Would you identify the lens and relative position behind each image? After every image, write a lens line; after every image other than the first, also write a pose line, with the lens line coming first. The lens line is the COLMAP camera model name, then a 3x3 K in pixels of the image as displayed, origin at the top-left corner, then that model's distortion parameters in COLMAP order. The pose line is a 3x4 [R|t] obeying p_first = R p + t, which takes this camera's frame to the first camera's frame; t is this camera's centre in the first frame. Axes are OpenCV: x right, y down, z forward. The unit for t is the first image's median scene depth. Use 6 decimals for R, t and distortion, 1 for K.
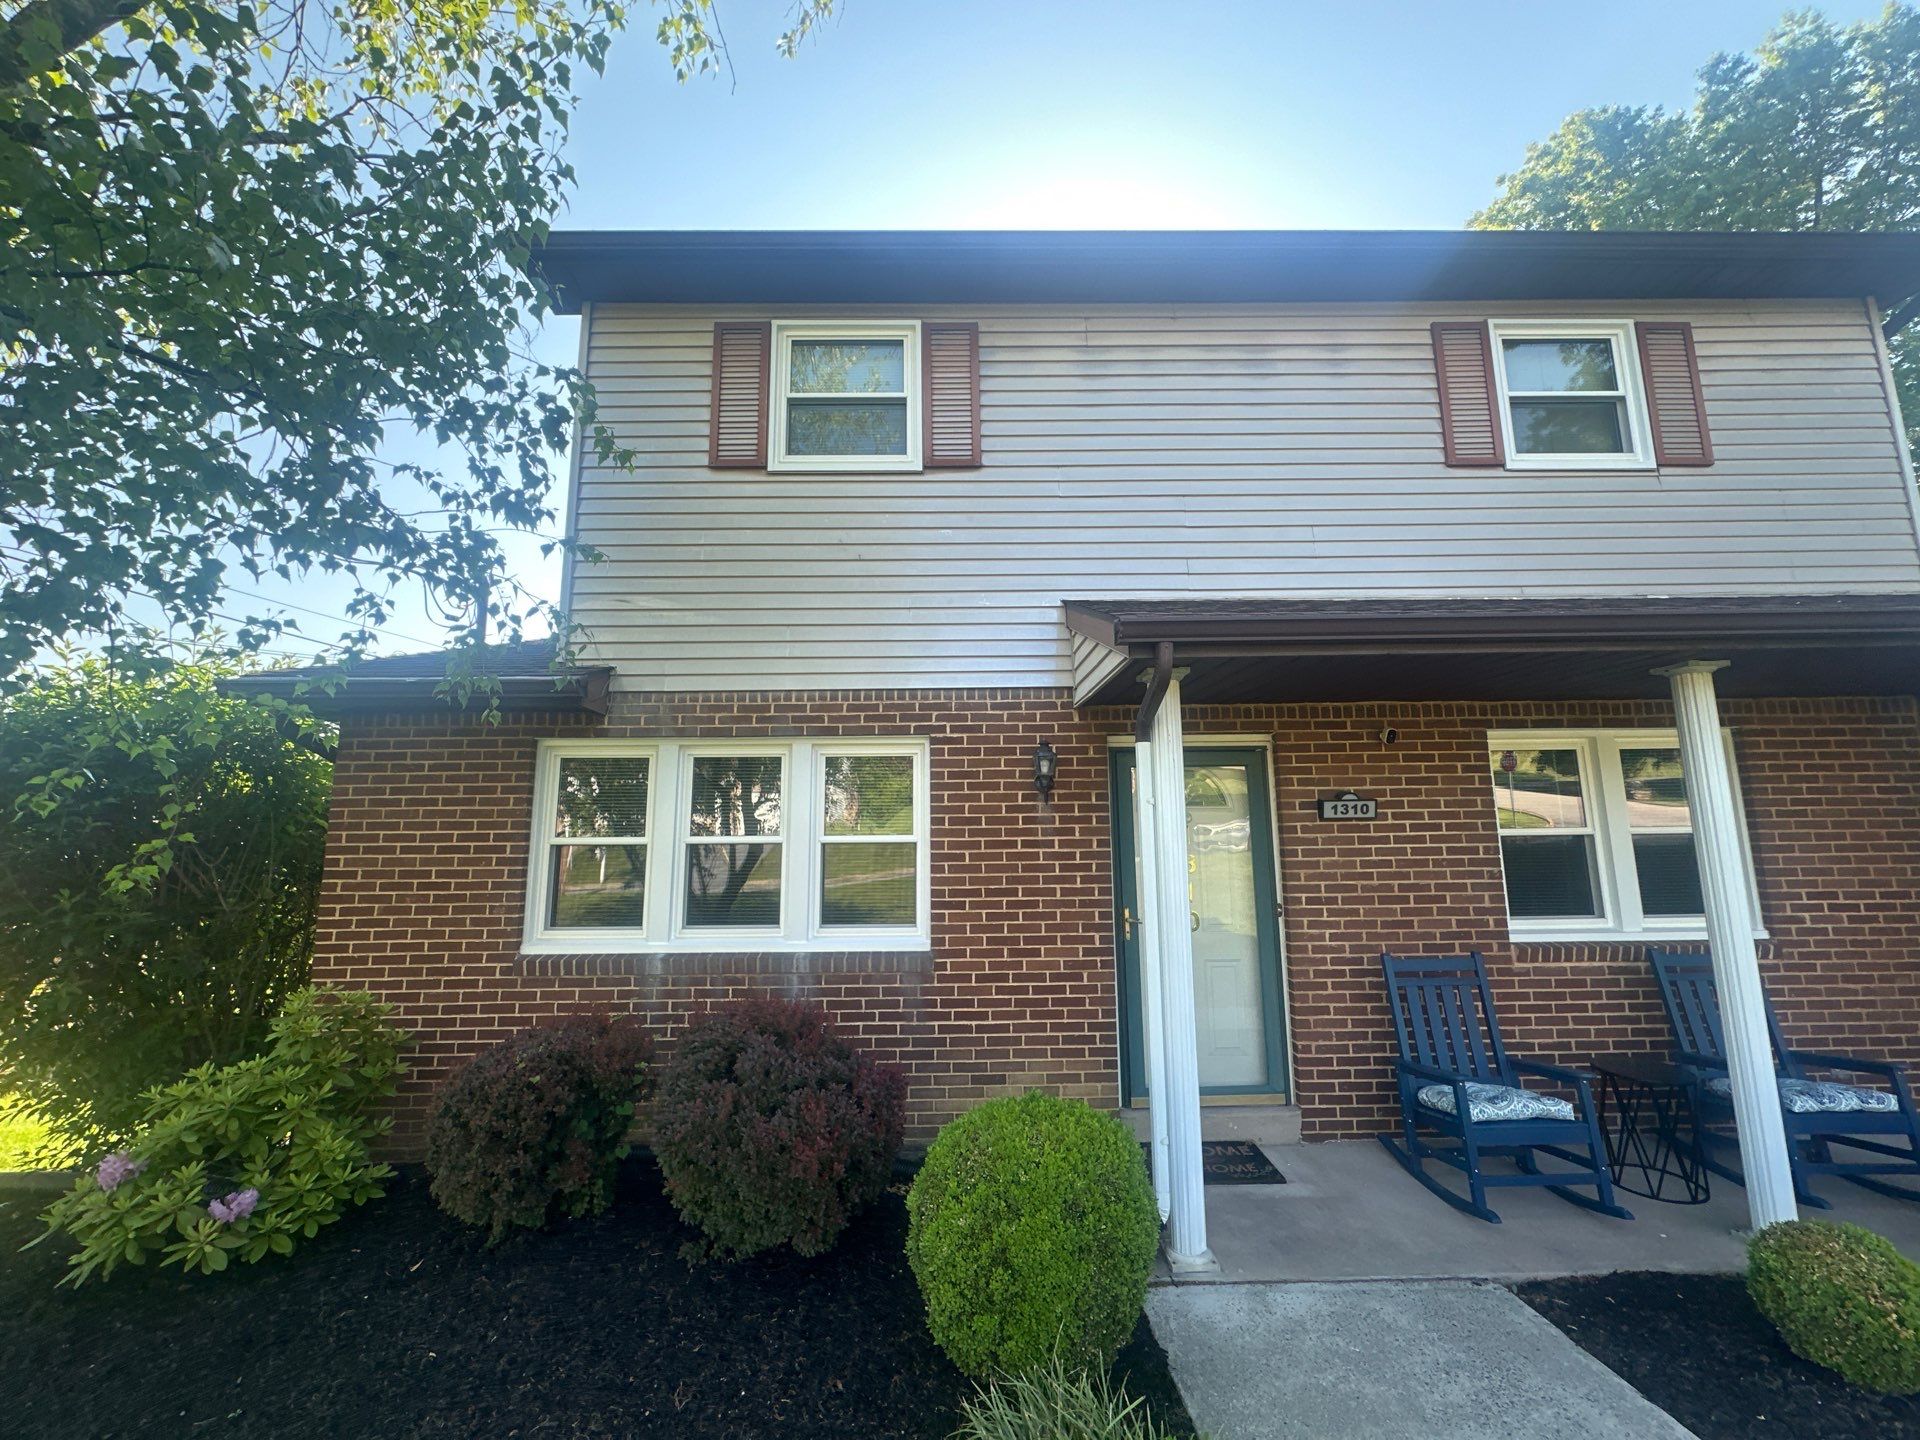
lens RADIAL K [[815.0, 0, 958.7], [0, 815.0, 712.6], [0, 0, 1]] dist [-0.001348, 0.000329]
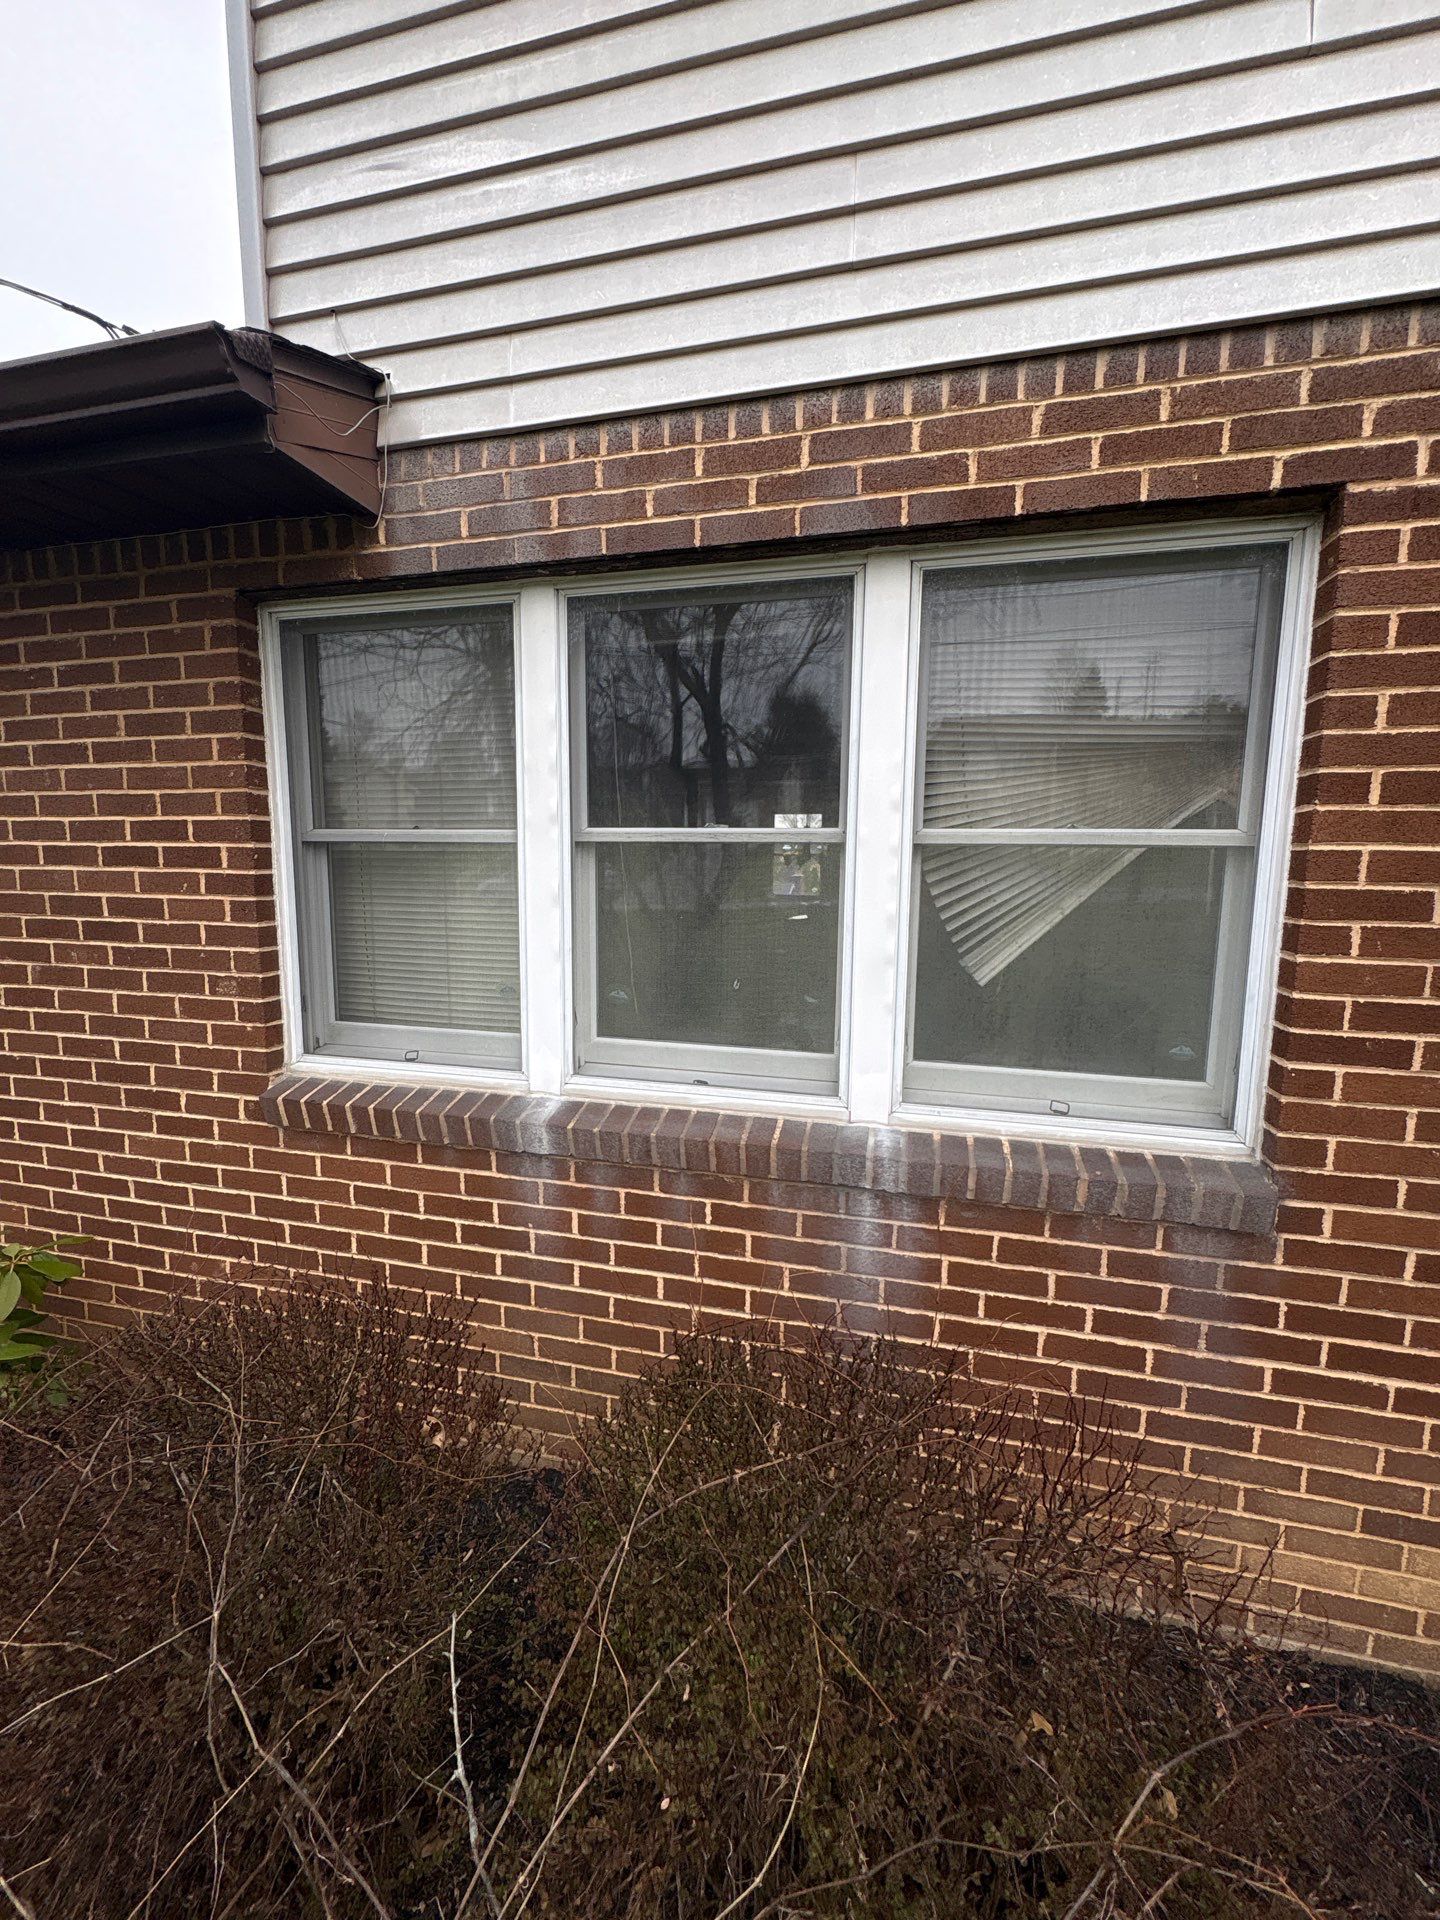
lens RADIAL K [[815.0, 0, 709.9], [0, 815.0, 960.4], [0, 0, 1]] dist [-0.001348, 0.000329]
pose [[0.962326, 0.050728, -0.267125, -0.170529], [0.030933, 0.955637, 0.292917, 0.097927], [0.270134, -0.290144, 0.918065, 0.638676]]
